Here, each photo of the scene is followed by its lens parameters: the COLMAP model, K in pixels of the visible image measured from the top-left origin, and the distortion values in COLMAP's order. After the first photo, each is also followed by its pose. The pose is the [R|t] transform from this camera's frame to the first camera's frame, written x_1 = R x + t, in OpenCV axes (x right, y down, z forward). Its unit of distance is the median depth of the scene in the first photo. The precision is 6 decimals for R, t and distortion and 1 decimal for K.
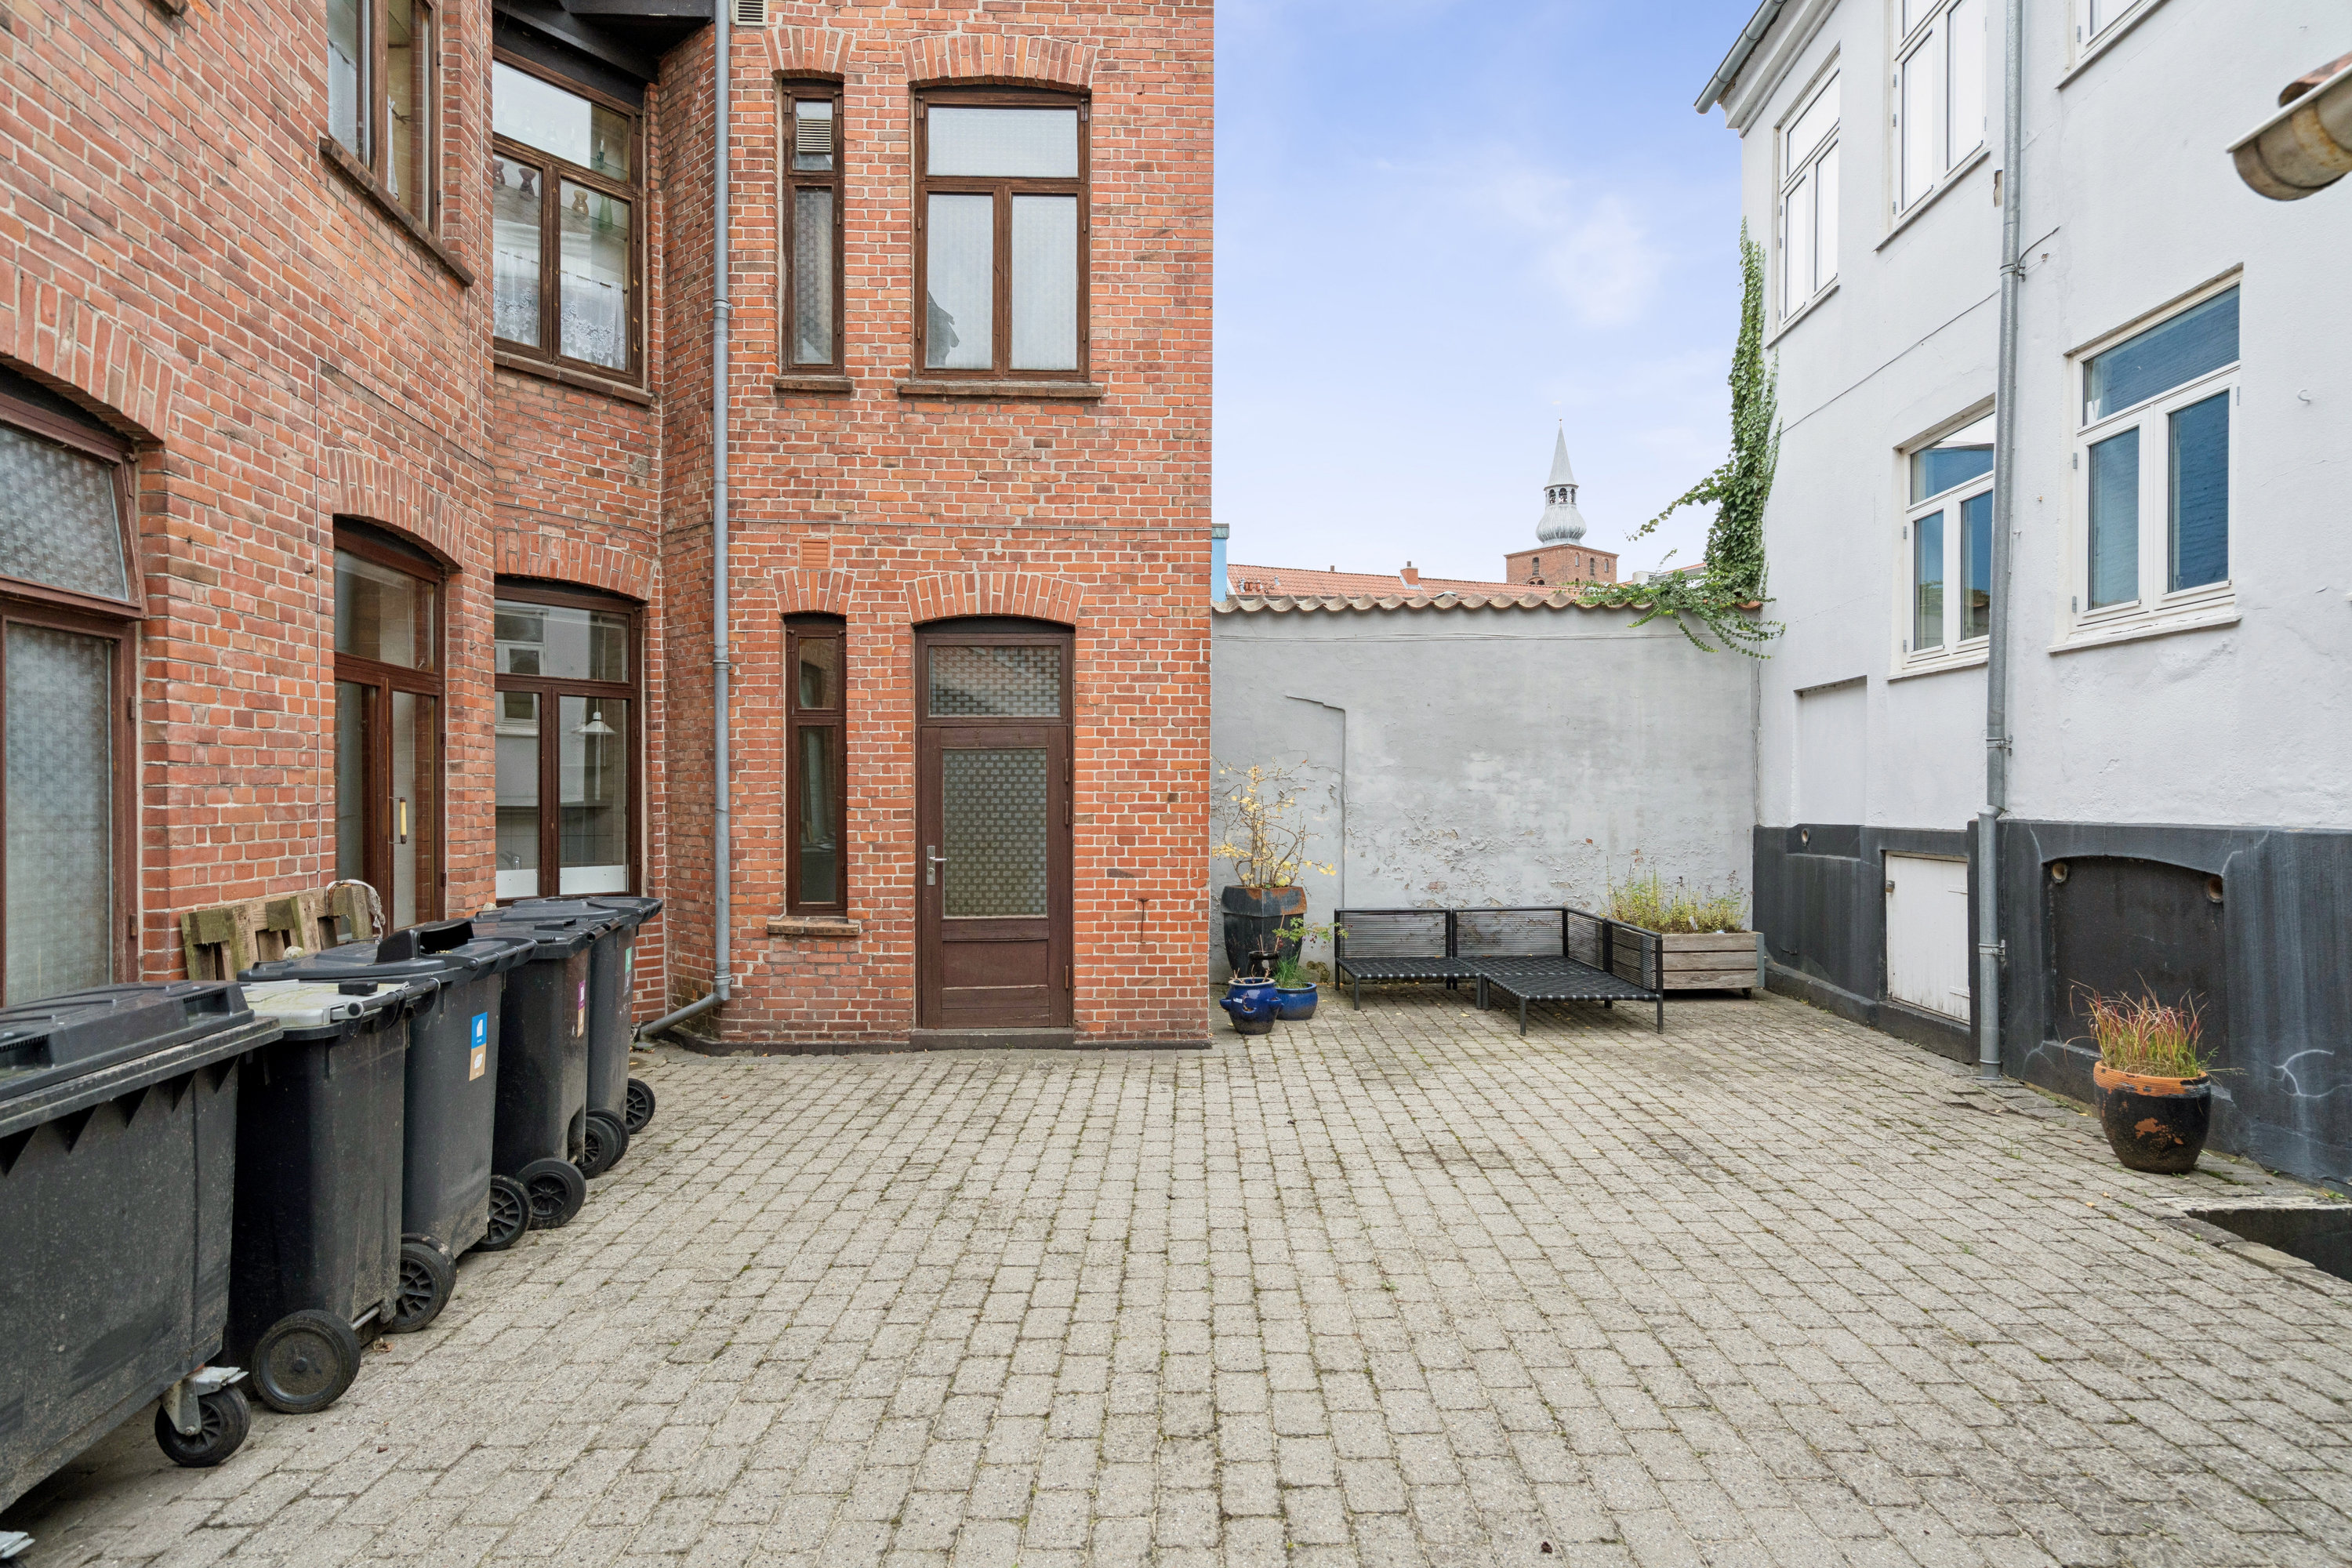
lens RADIAL K [[1188.1, 0, 1176.0], [0, 1188.1, 784.0], [0, 0, 1]] dist [-0.001483, 0.001605]
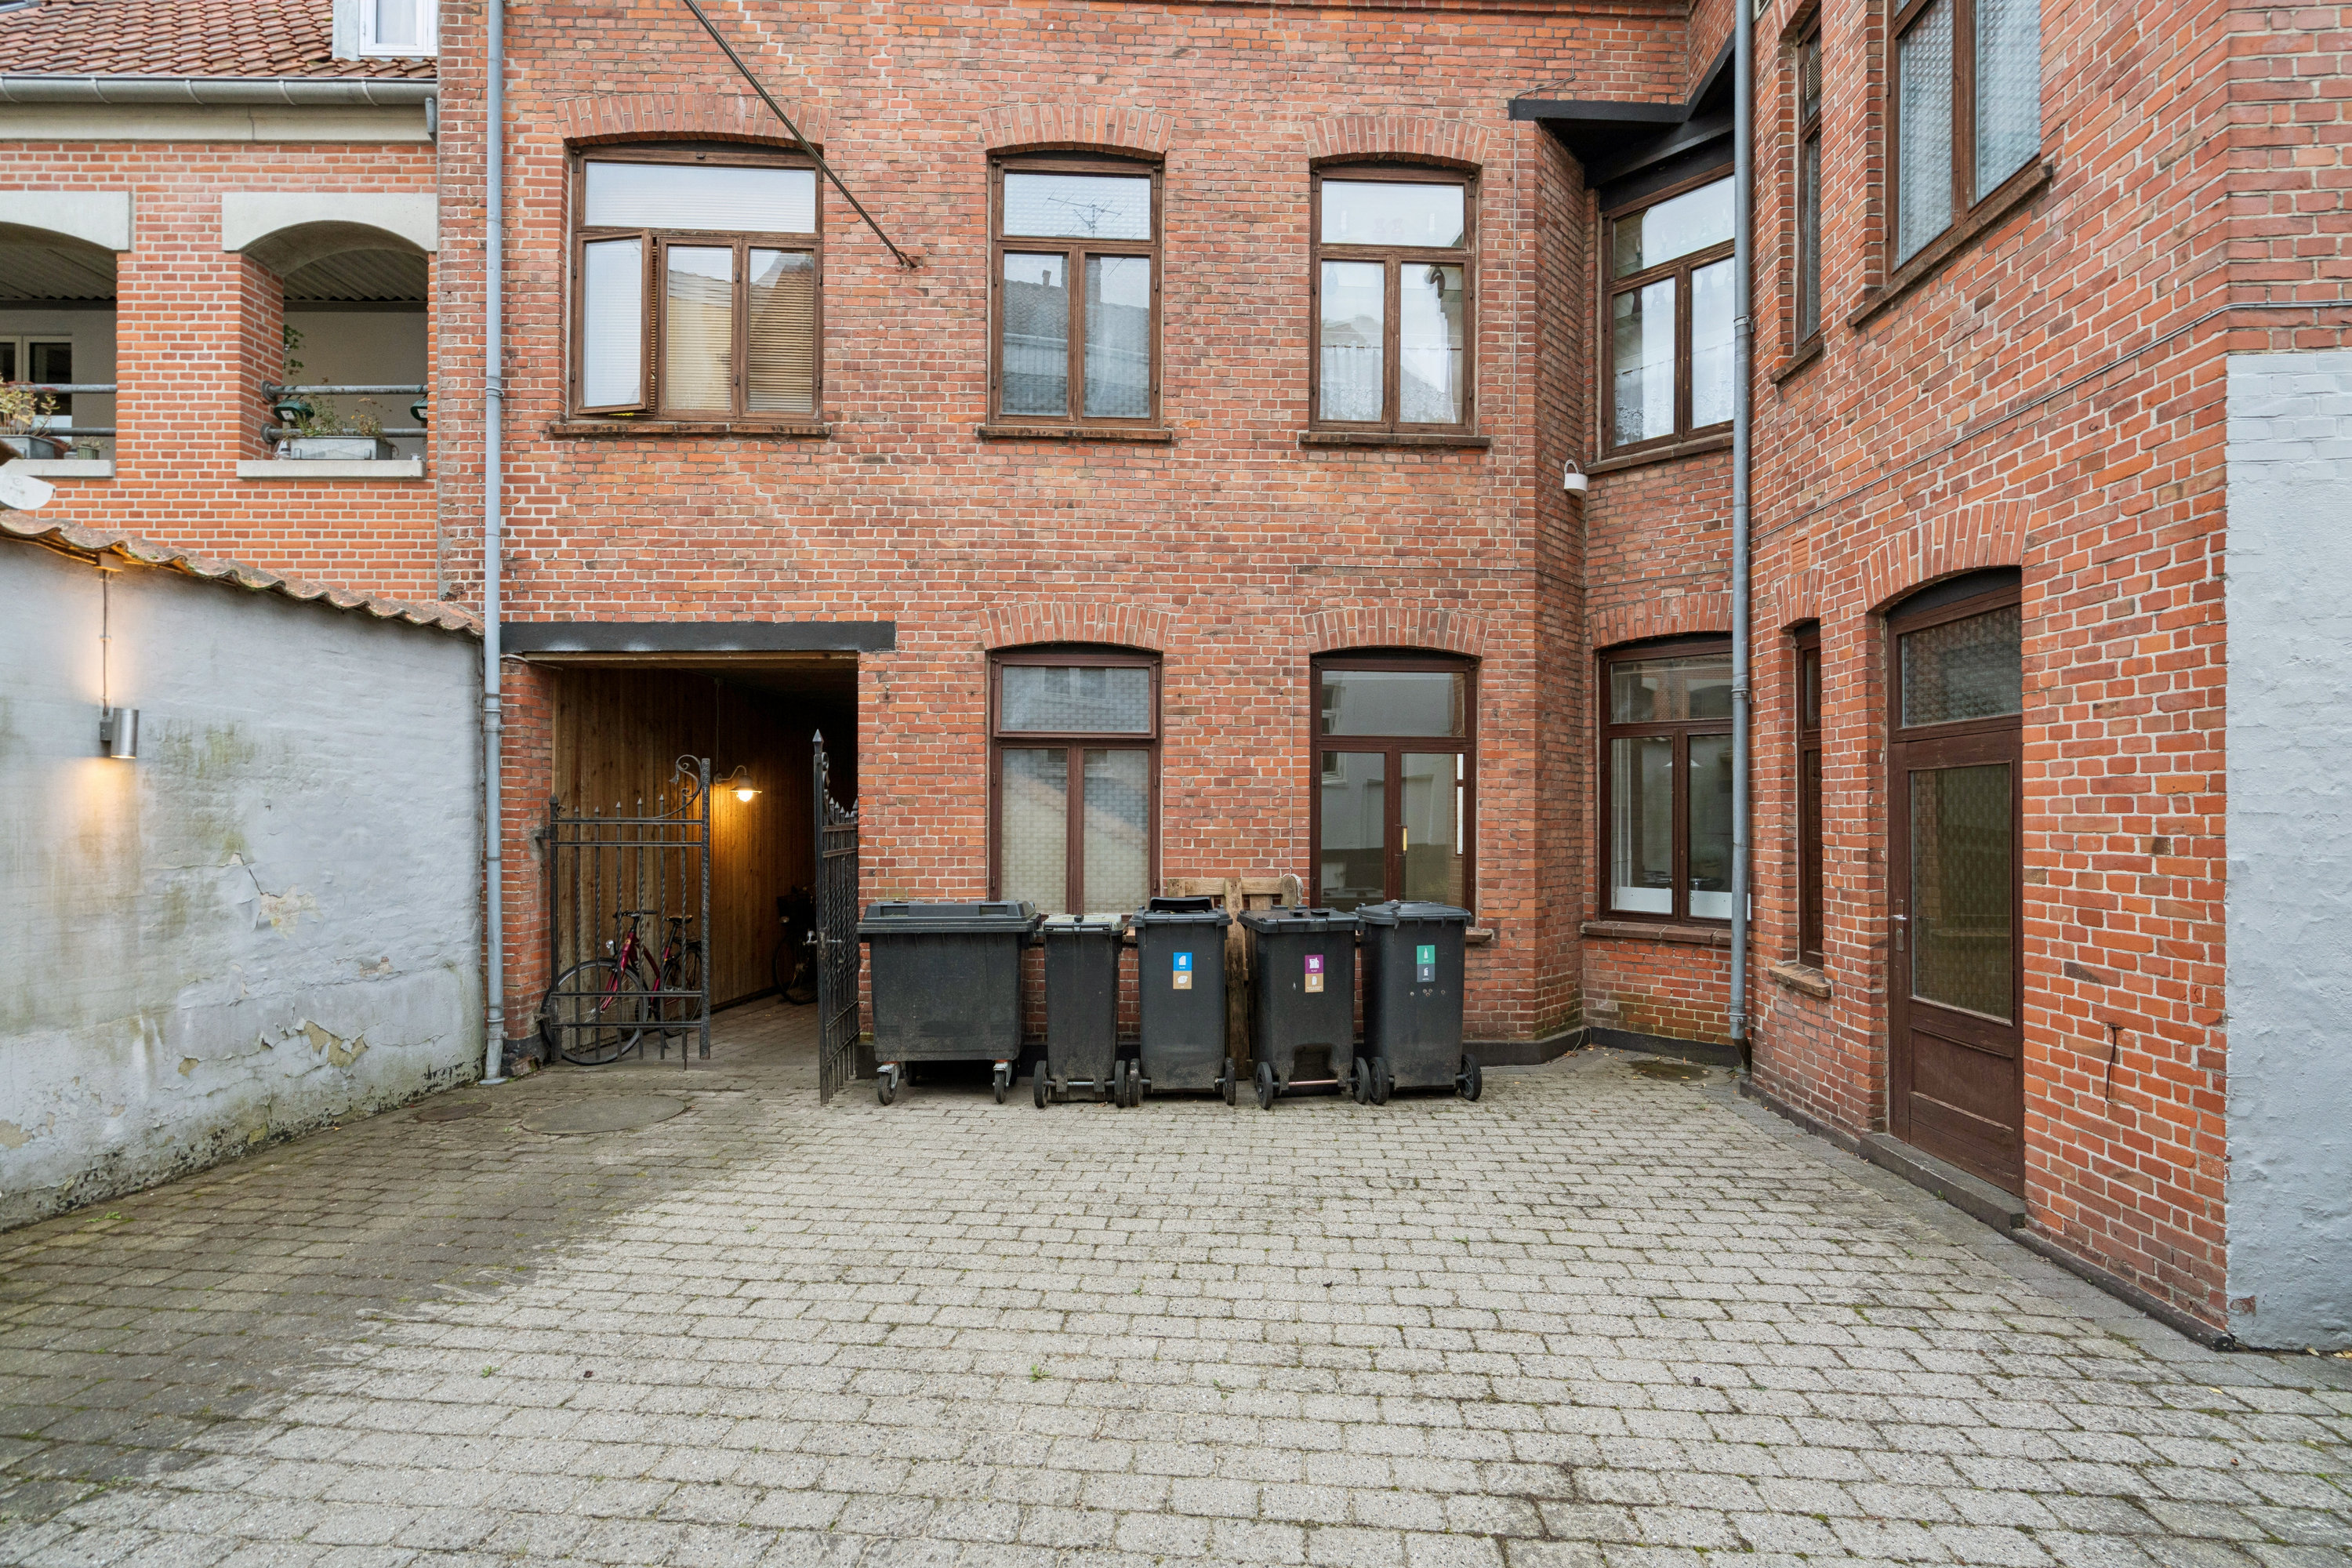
lens RADIAL K [[1047.9, 0, 1182.8], [0, 1047.9, 814.6], [0, 0, 1]] dist [-0.004131, 0.000539]
pose [[-0.069536, 0.003386, -0.997574, 0.496975], [0.001608, 0.999993, 0.003282, -0.004891], [0.997578, -0.001376, -0.069541, 0.597356]]
